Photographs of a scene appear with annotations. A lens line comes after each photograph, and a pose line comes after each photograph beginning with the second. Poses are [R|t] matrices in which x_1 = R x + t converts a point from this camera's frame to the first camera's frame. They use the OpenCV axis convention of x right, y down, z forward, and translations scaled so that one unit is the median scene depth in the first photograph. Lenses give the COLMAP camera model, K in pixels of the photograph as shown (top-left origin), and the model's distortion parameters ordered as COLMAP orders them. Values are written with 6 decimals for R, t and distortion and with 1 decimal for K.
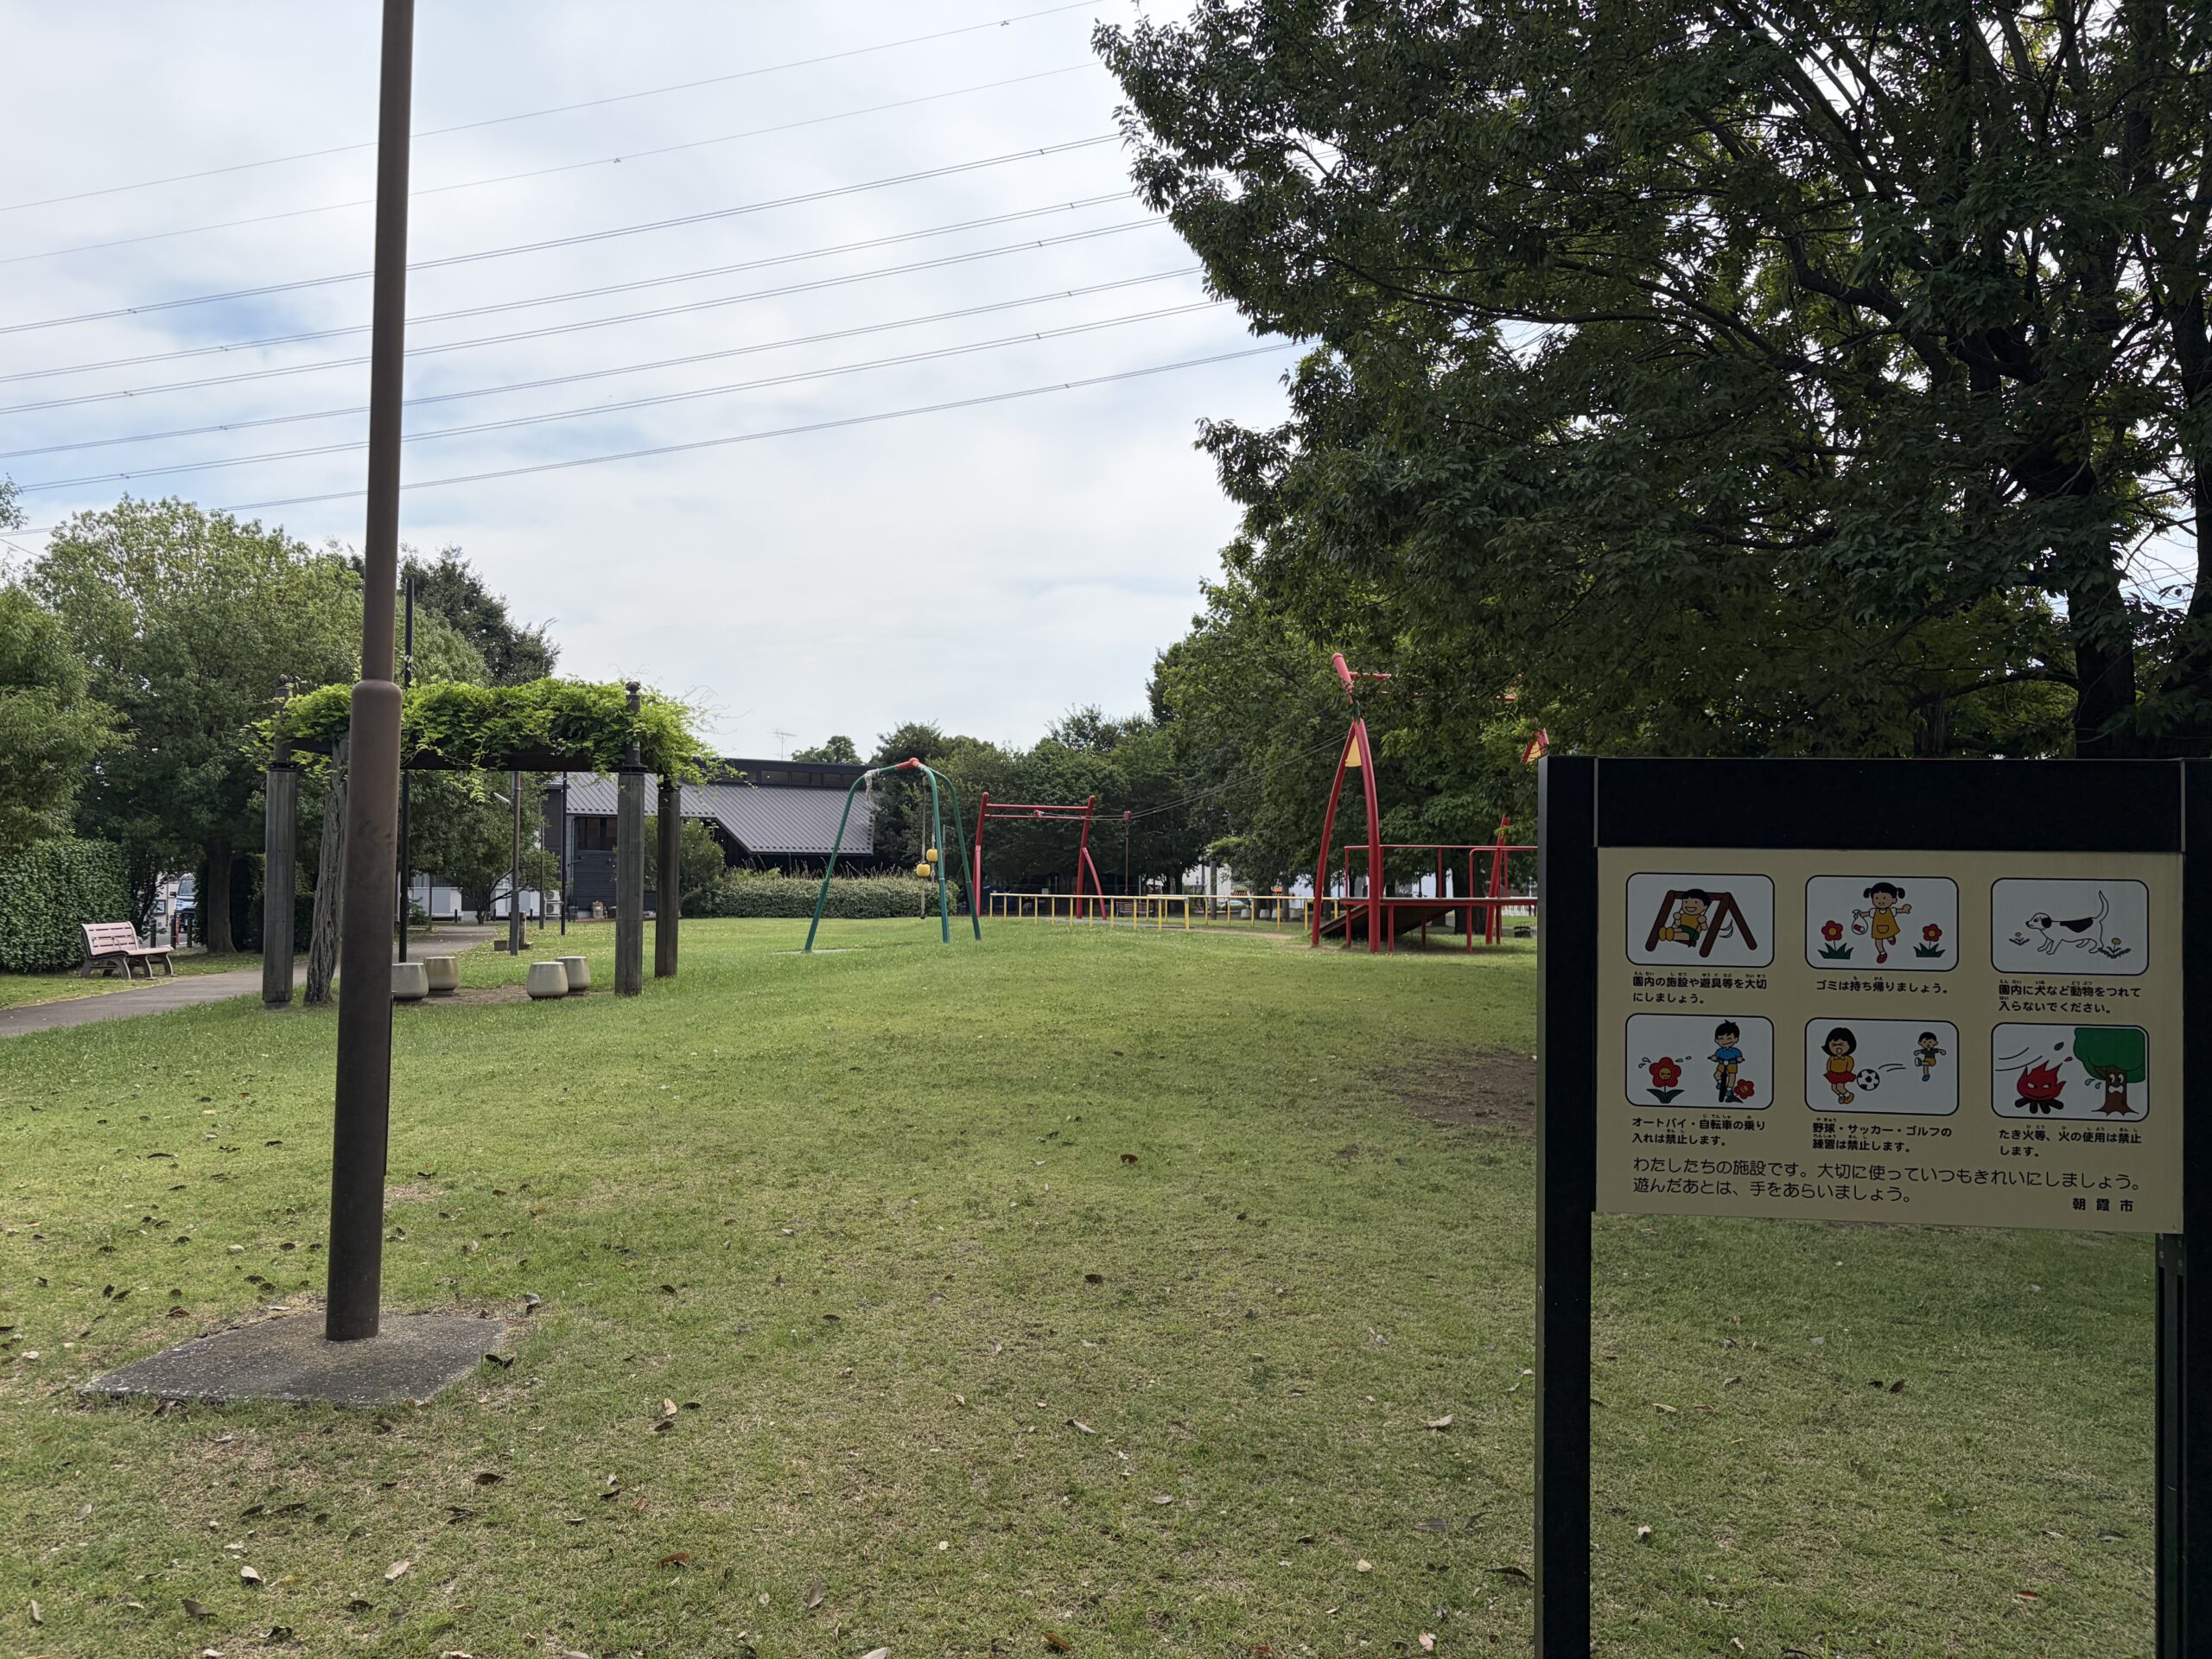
lens RADIAL K [[1641.4, 0, 1111.1], [0, 1641.4, 842.6], [0, 0, 1]] dist [0.010222, 0.003239]
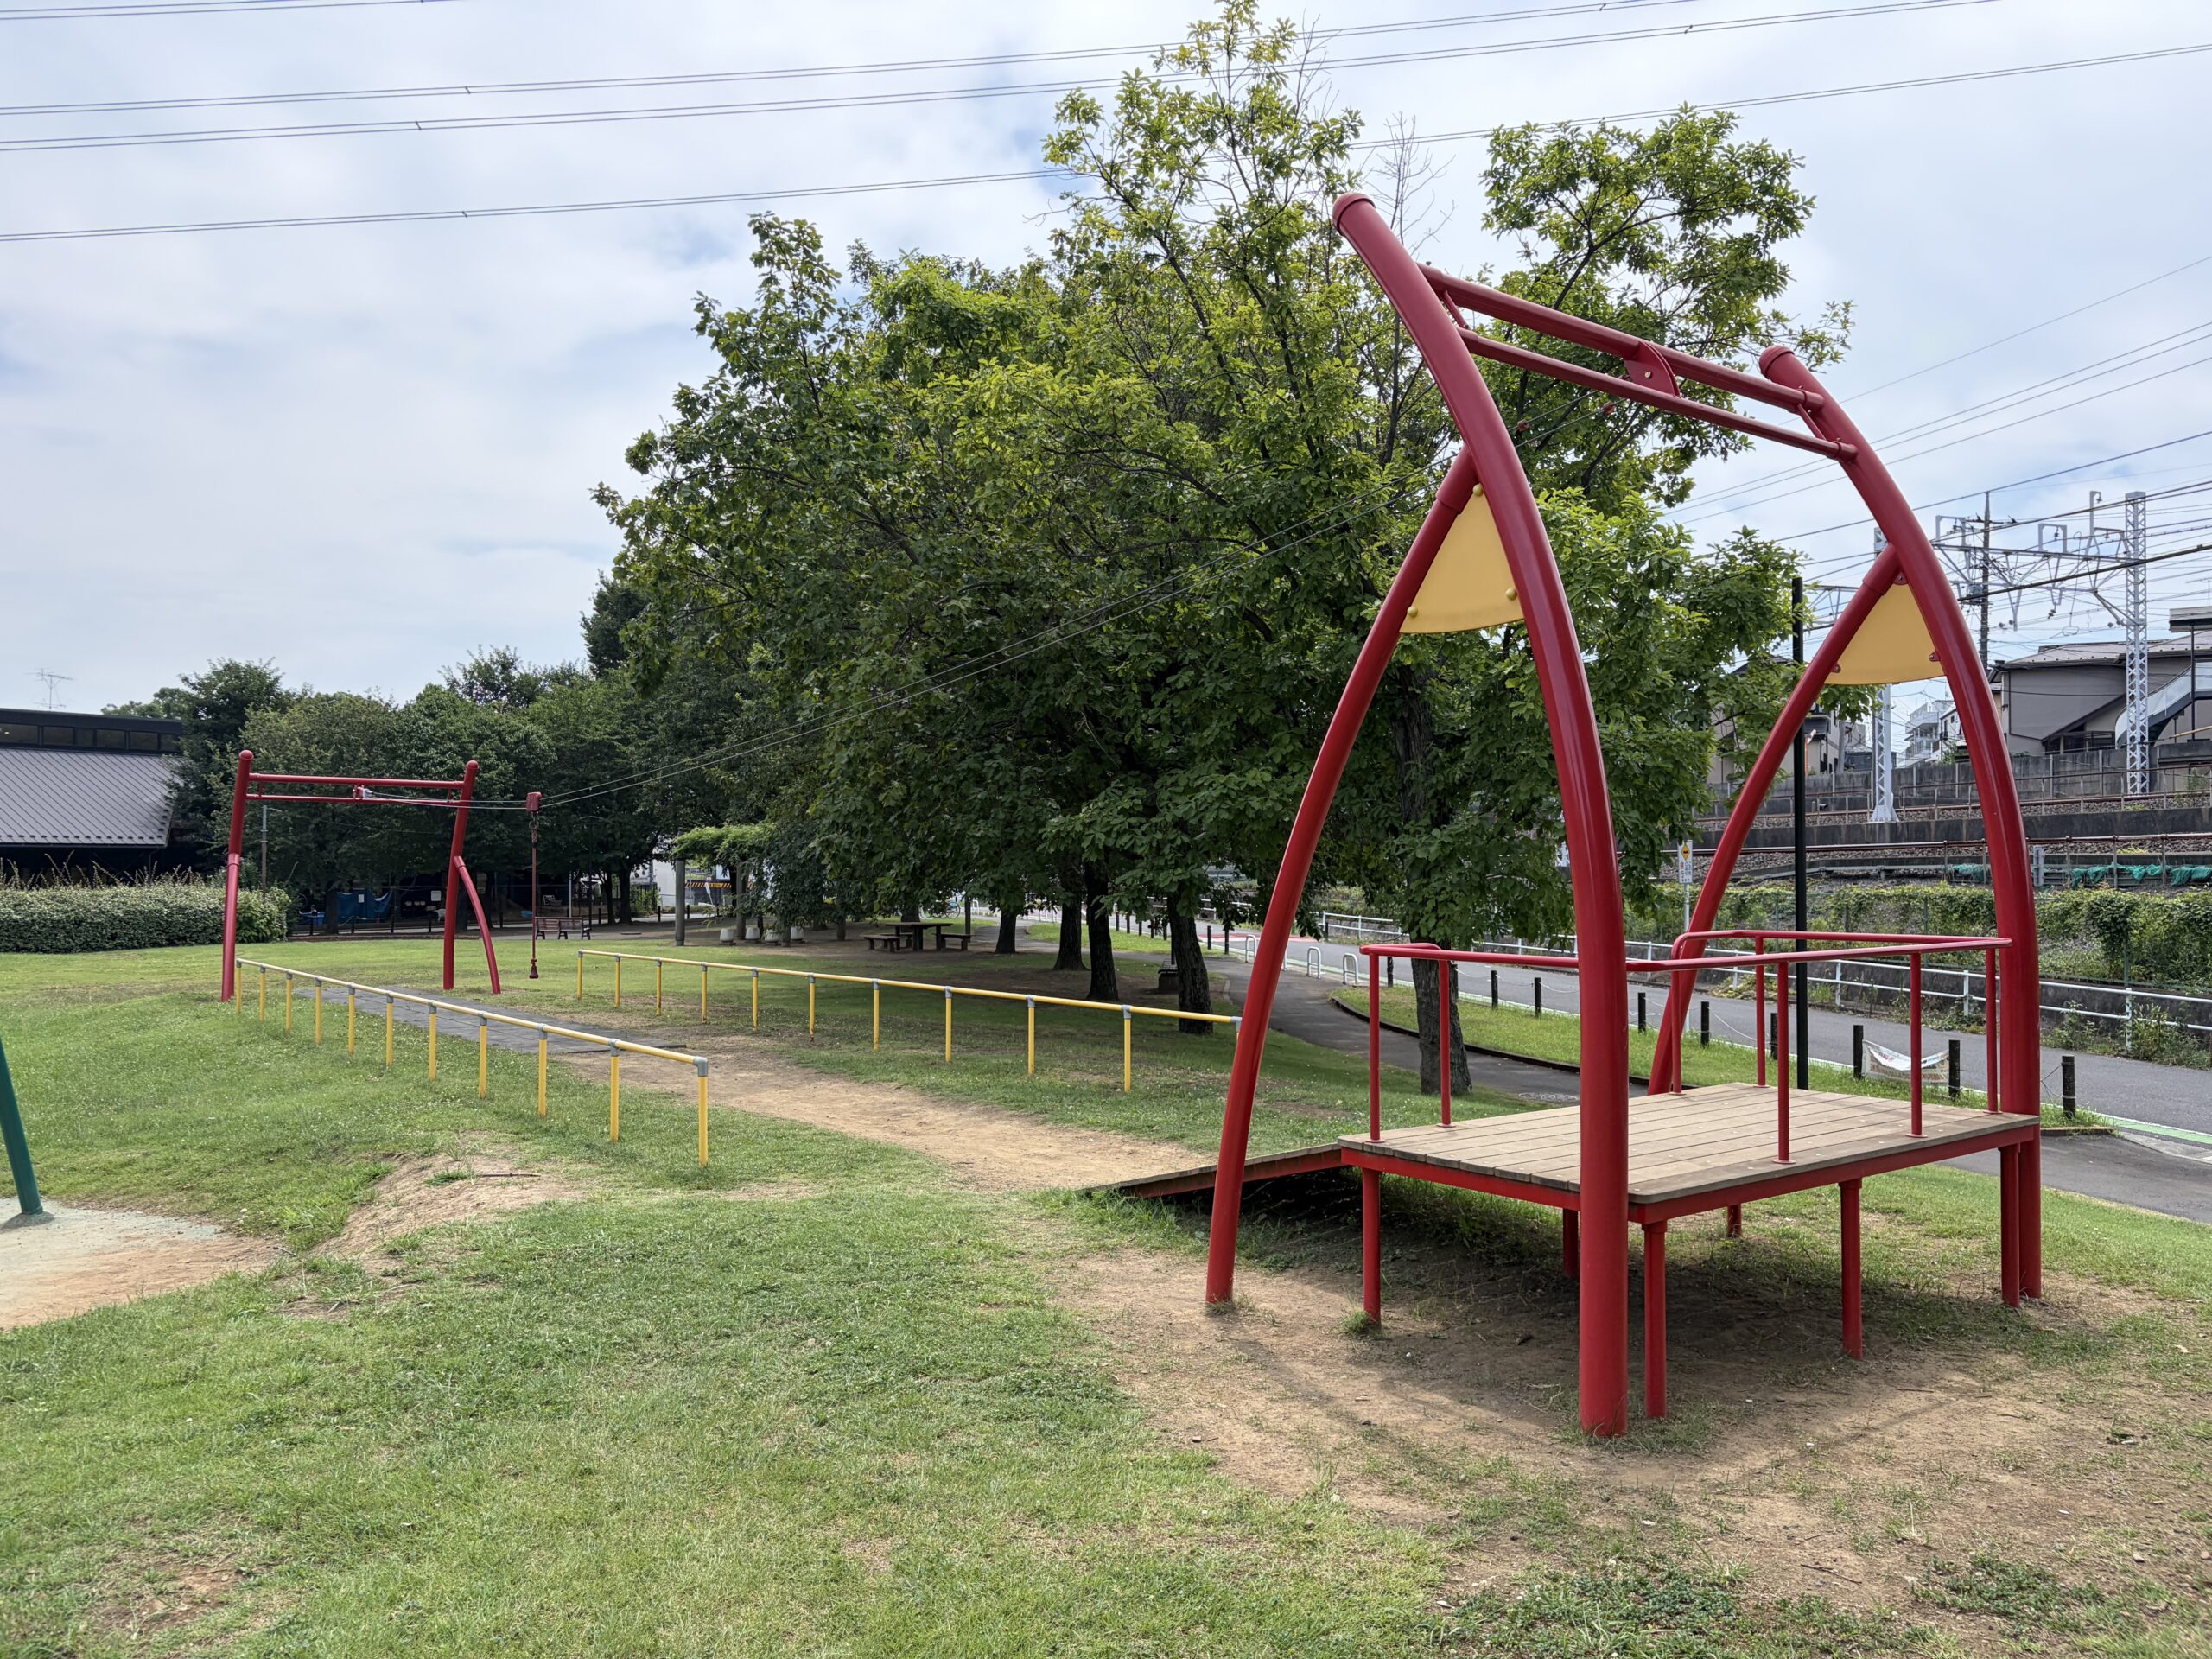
lens RADIAL K [[1641.4, 0, 1111.1], [0, 1641.4, 842.6], [0, 0, 1]] dist [0.010222, 0.003239]
pose [[0.944851, 0.002119, 0.327495, 0.005162], [-0.006103, 0.999919, 0.011138, -0.004828], [-0.327445, -0.012522, 0.944787, 0.221078]]
